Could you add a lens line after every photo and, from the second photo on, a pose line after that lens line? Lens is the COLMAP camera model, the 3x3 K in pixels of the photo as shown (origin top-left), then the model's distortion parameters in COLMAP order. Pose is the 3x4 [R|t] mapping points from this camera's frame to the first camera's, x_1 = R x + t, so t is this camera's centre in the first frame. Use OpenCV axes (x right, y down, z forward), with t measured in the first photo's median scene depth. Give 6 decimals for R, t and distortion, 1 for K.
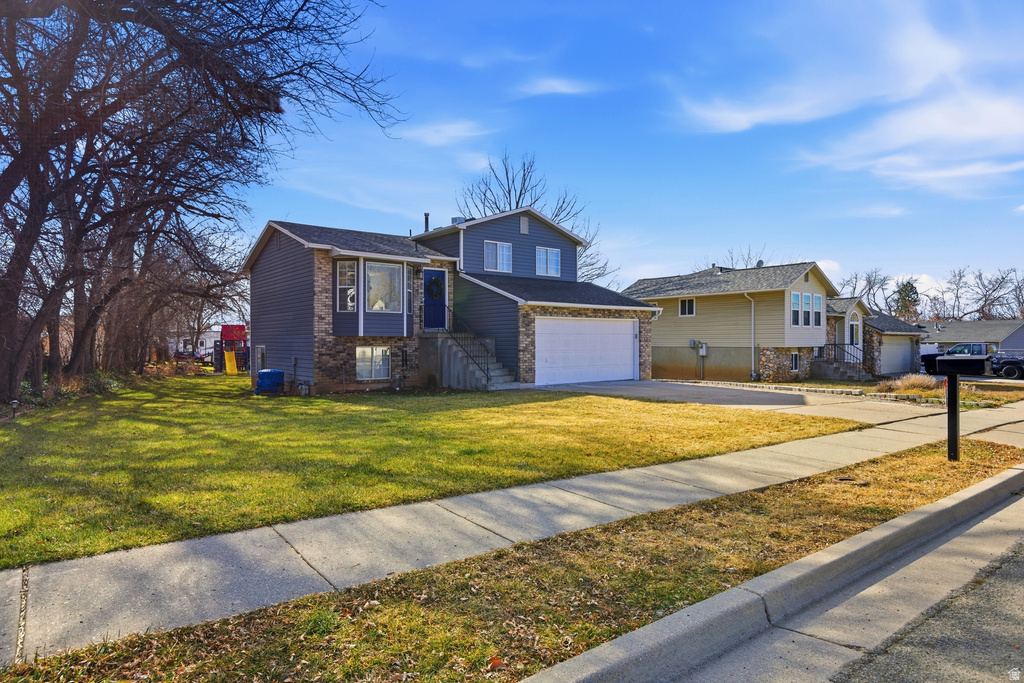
lens RADIAL K [[596.4, 0, 512.5], [0, 596.4, 342.6], [0, 0, 1]] dist [-0.000086, 0.000004]
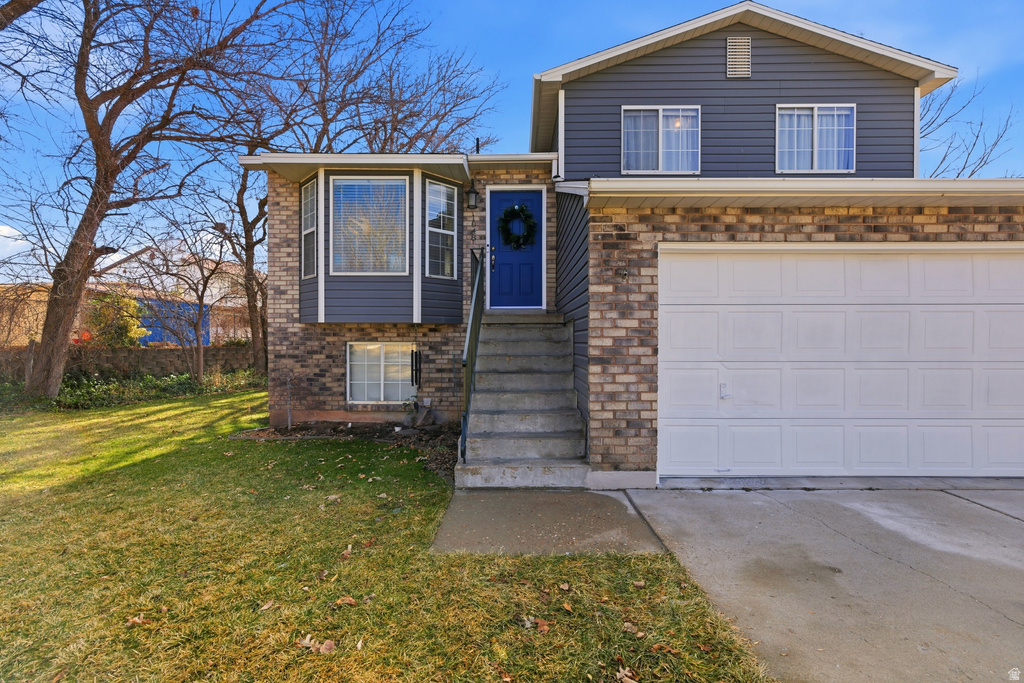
lens RADIAL K [[463.8, 0, 510.3], [0, 463.8, 343.9], [0, 0, 1]] dist [0.003197, 0.000971]
pose [[0.785924, 0.009031, -0.618257, 0.122093], [0.004097, 0.999795, 0.019812, 0.000424], [0.618309, -0.018104, 0.785727, 0.778453]]
